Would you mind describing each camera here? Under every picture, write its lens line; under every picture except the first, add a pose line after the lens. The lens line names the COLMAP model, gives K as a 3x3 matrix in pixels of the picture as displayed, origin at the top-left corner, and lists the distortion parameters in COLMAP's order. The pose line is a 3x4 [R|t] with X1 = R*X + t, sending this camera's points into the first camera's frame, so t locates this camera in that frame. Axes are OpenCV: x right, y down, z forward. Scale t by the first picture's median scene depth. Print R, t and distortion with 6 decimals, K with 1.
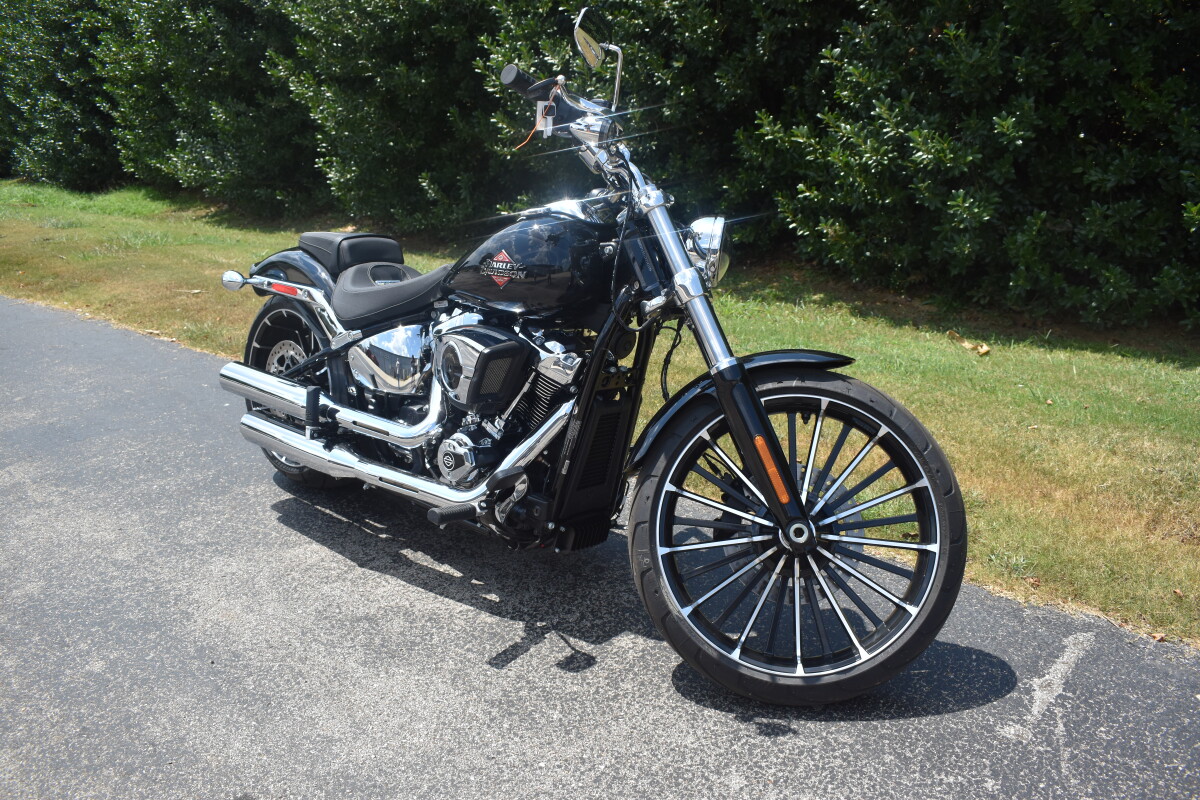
lens RADIAL K [[983.9, 0, 602.9], [0, 983.9, 400.5], [0, 0, 1]] dist [-0.087716, 0.002076]
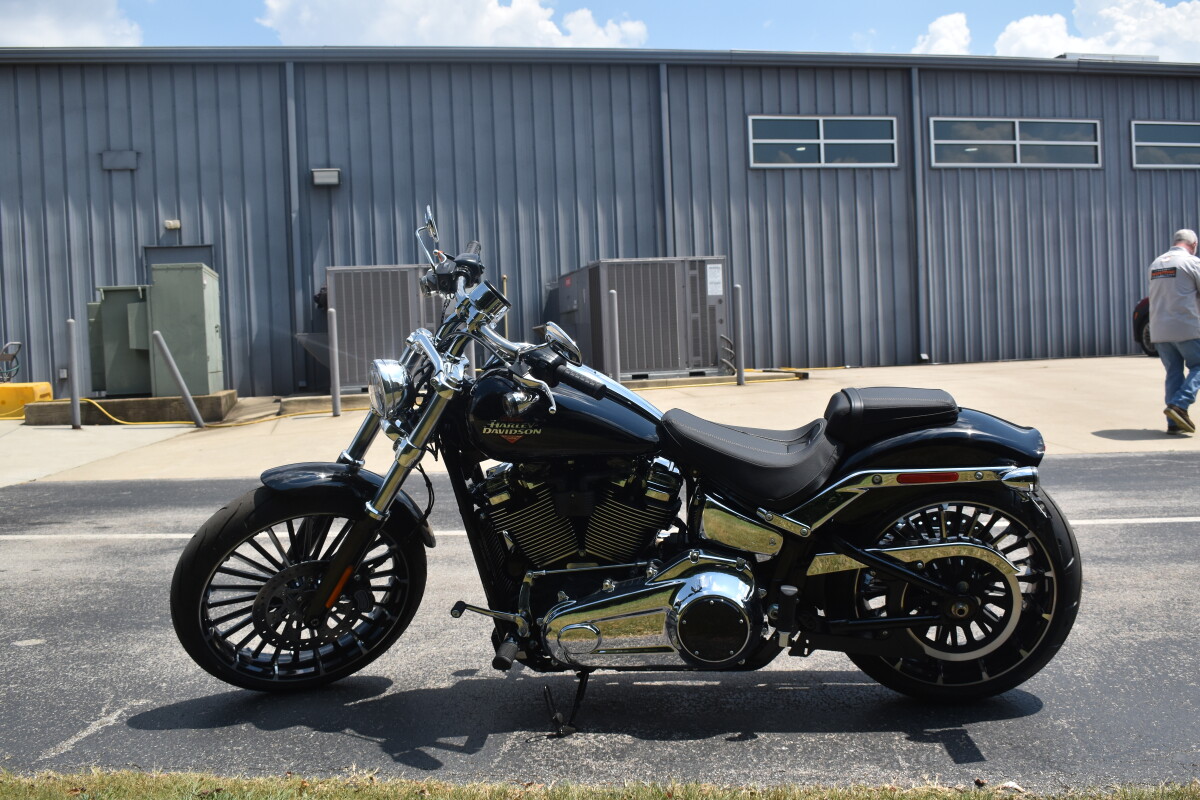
lens RADIAL K [[1189.8, 0, 603.8], [0, 1189.8, 404.7], [0, 0, 1]] dist [-0.081166, 0.018862]
pose [[-0.827607, 0.095940, -0.553048, 0.557586], [-0.119003, 0.932896, 0.339916, -0.530526], [0.548548, 0.347131, -0.760654, 1.825511]]
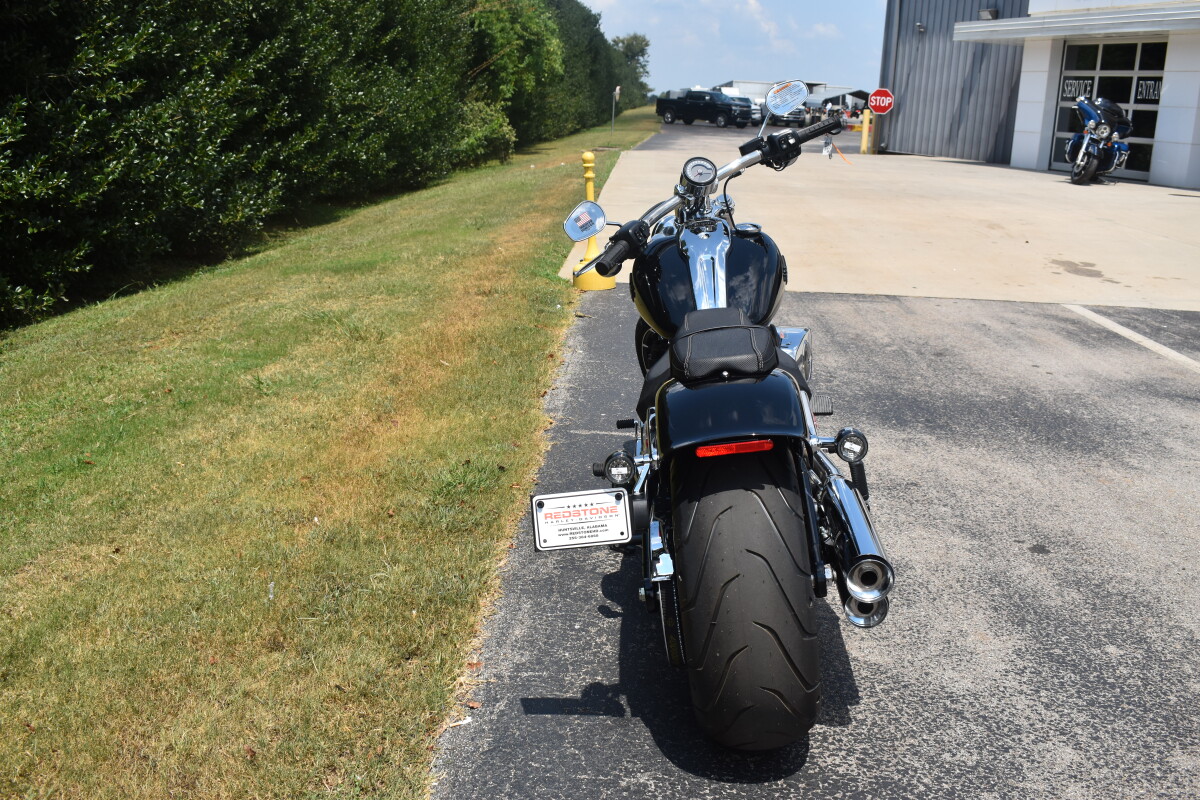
lens RADIAL K [[1189.8, 0, 603.8], [0, 1189.8, 404.7], [0, 0, 1]] dist [-0.081166, 0.018862]
pose [[-0.623280, -0.186345, 0.759472, -0.956811], [0.235579, 0.881333, 0.409579, -0.550865], [-0.745671, 0.434198, -0.505418, 1.682109]]
